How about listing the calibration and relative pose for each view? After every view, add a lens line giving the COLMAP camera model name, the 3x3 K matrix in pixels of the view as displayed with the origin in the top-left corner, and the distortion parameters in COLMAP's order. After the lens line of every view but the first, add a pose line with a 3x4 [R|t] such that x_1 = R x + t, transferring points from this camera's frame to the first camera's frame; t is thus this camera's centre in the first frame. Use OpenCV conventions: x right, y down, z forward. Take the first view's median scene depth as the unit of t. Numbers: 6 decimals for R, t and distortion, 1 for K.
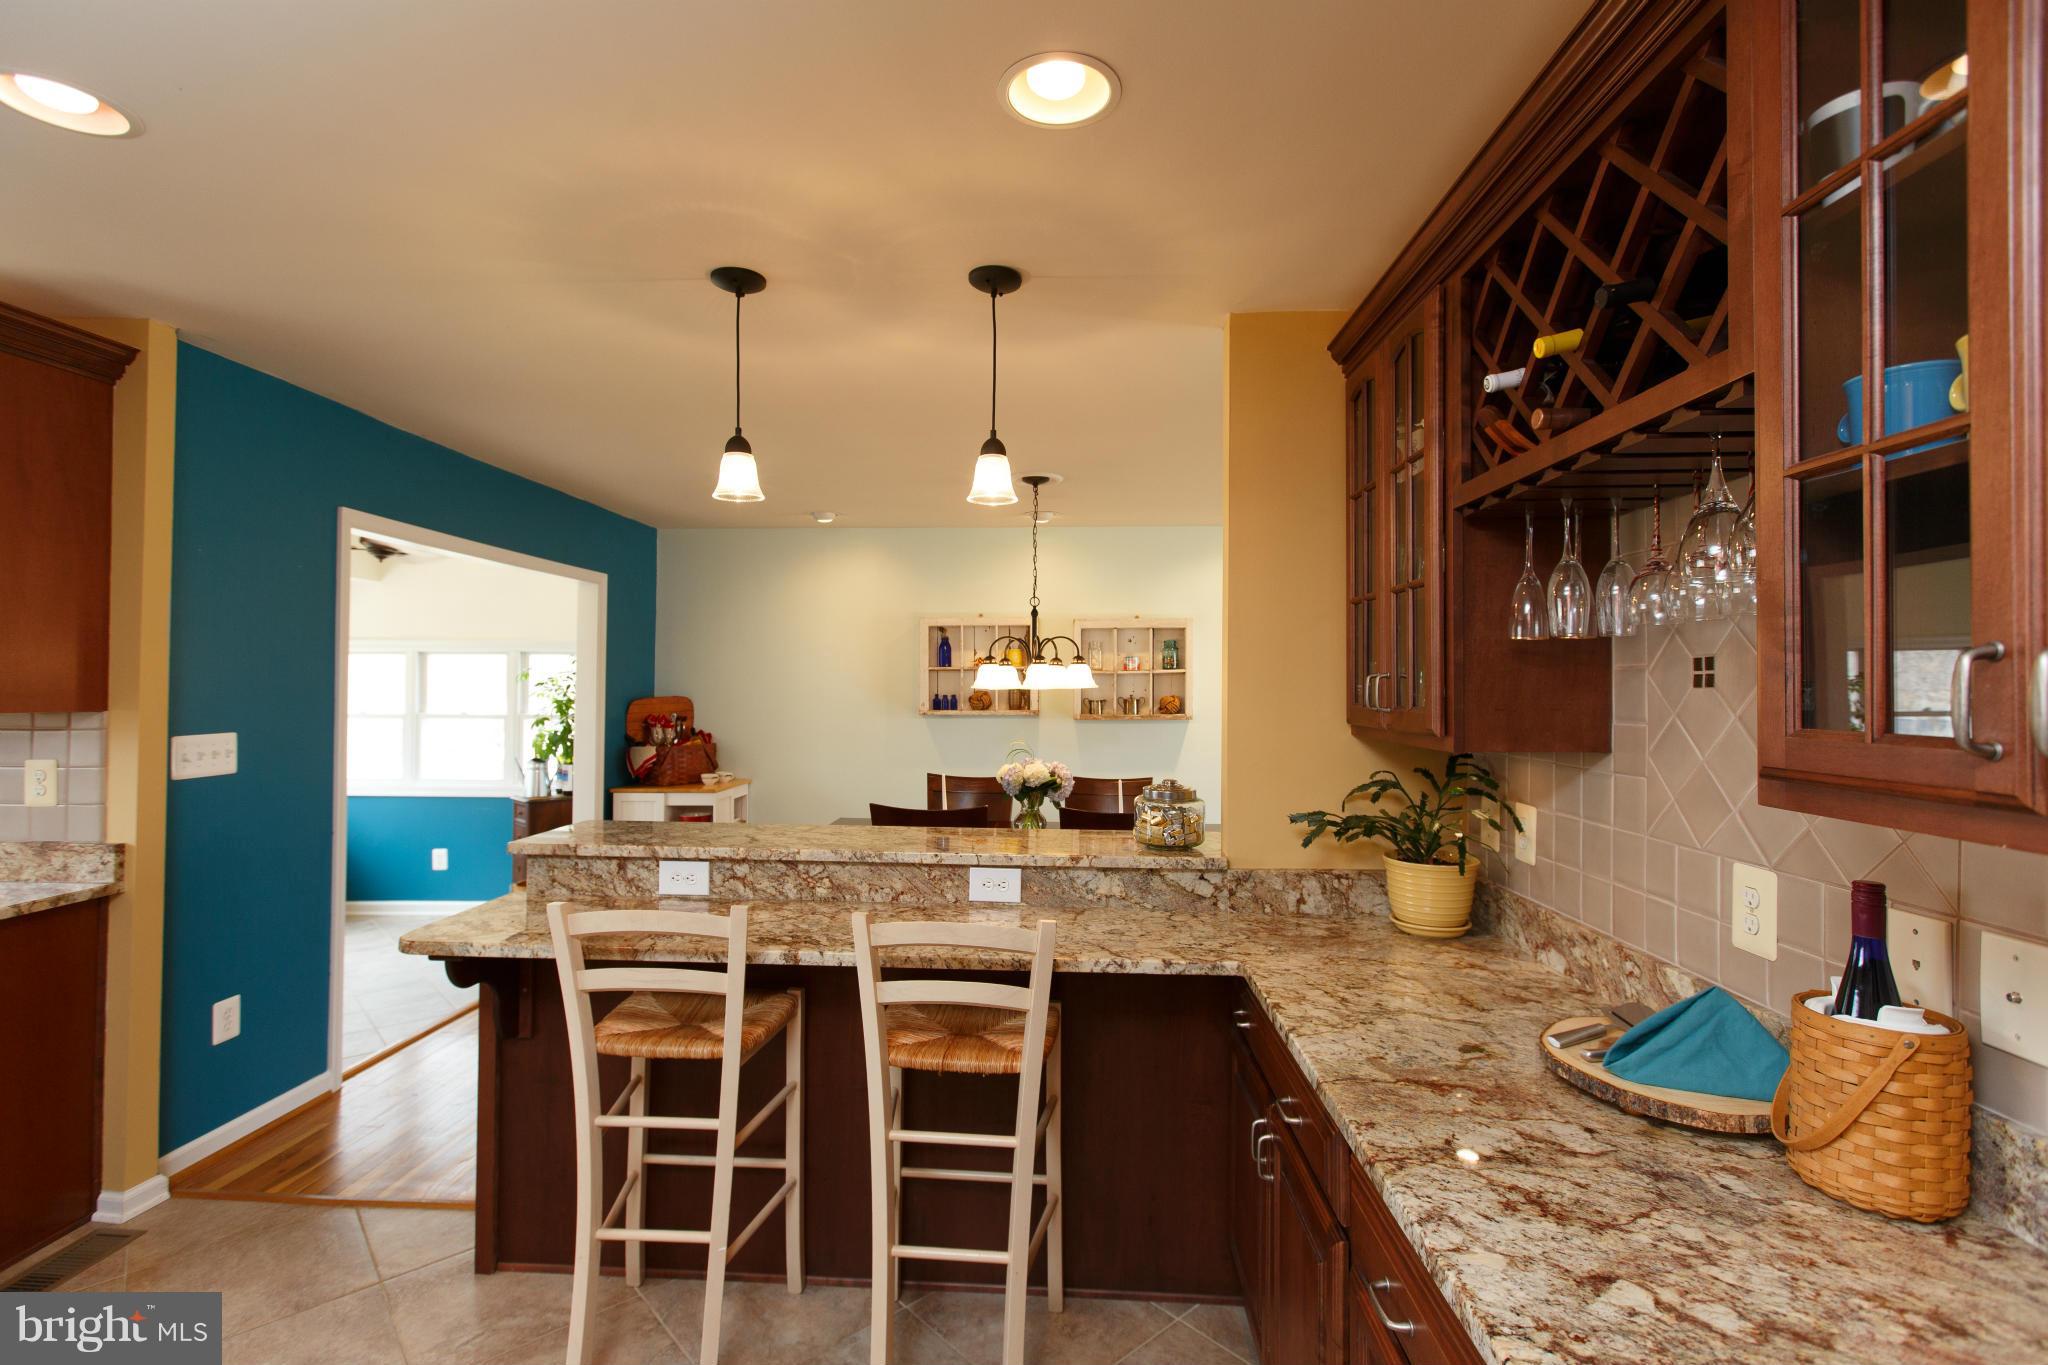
lens RADIAL K [[934.0, 0, 1020.8], [0, 934.0, 670.4], [0, 0, 1]] dist [0.000525, -0.000060]
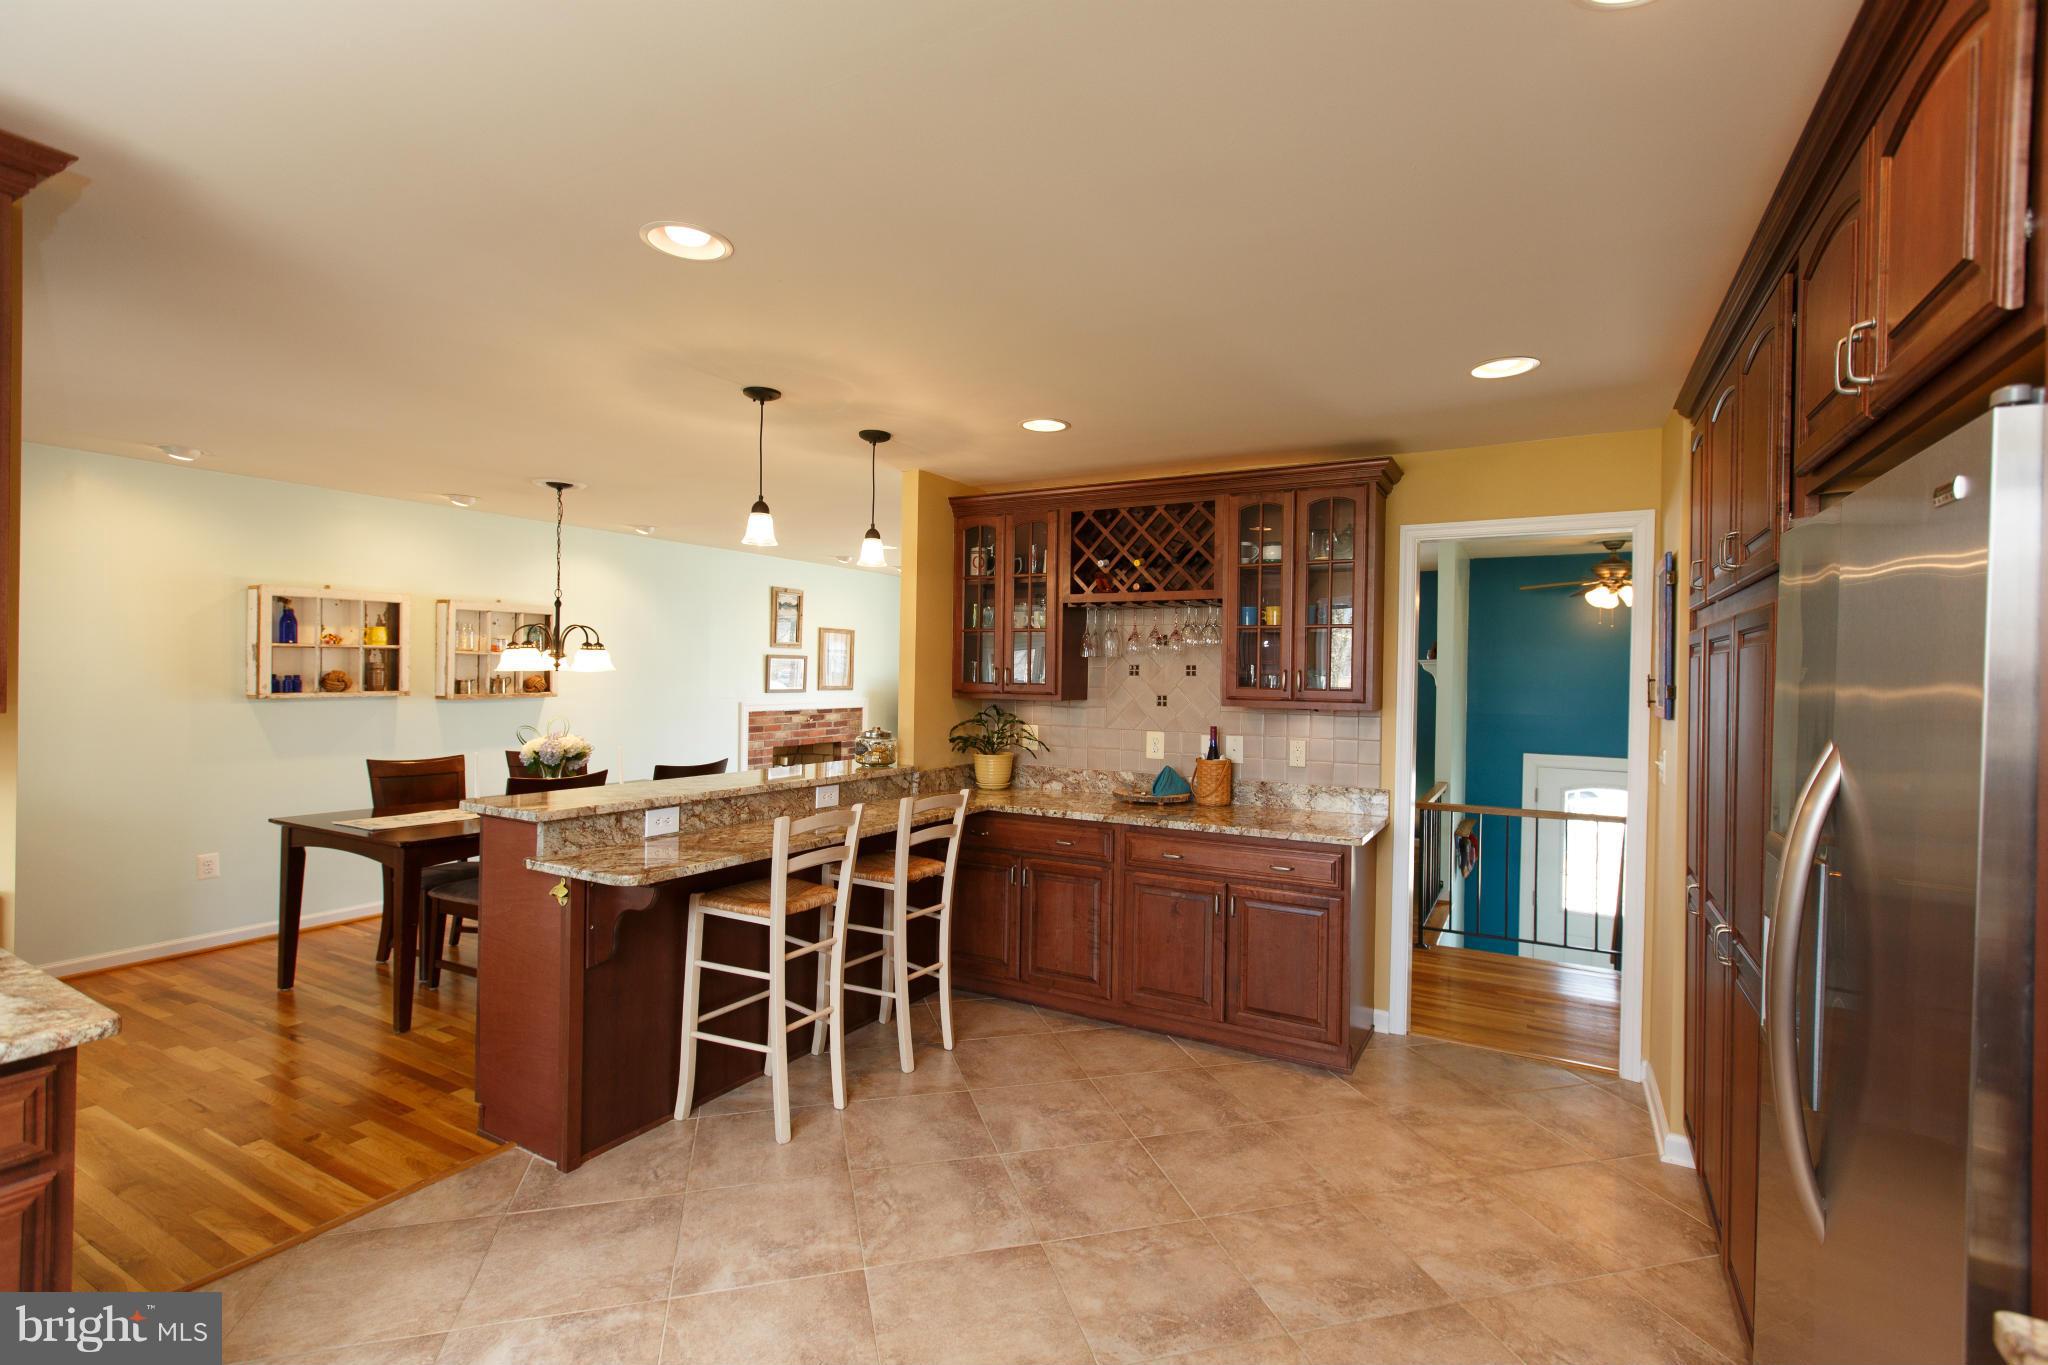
lens RADIAL K [[934.0, 0, 1020.8], [0, 934.0, 670.4], [0, 0, 1]] dist [0.000525, -0.000060]
pose [[0.458275, 0.001952, 0.888808, -1.290470], [-0.026324, 0.999589, 0.011377, -0.015051], [-0.888420, -0.028610, 0.458138, -0.029196]]
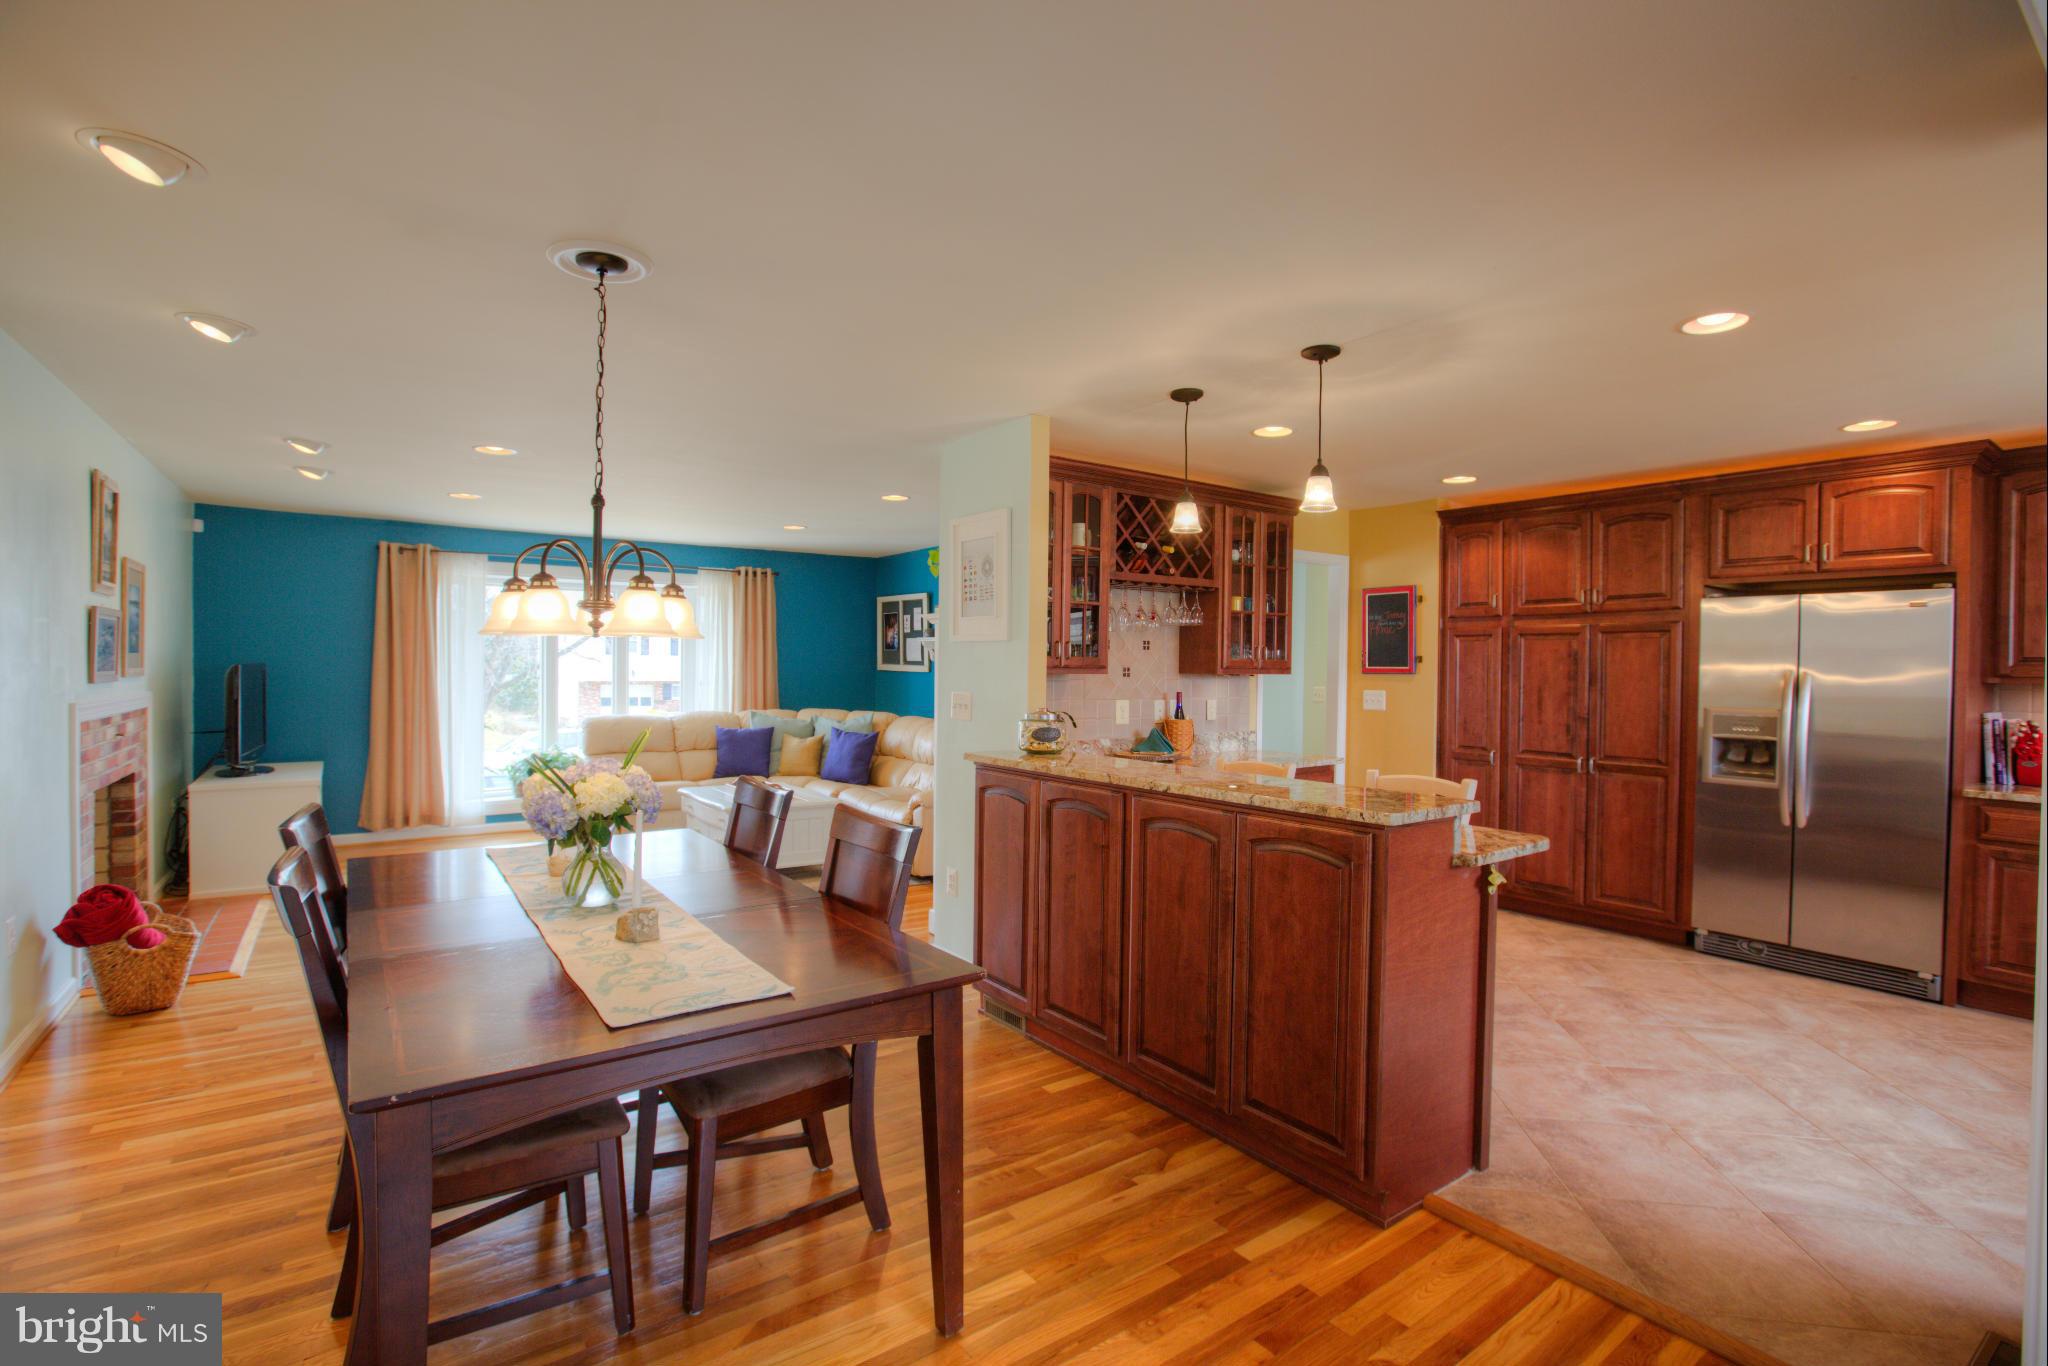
lens RADIAL K [[967.4, 0, 1026.6], [0, 967.4, 687.5], [0, 0, 1]] dist [-0.003775, -0.000123]
pose [[-0.633989, -0.021395, 0.773046, -1.047204], [-0.016769, 0.999763, 0.013917, 0.064716], [-0.773160, -0.004140, -0.634197, 2.056911]]
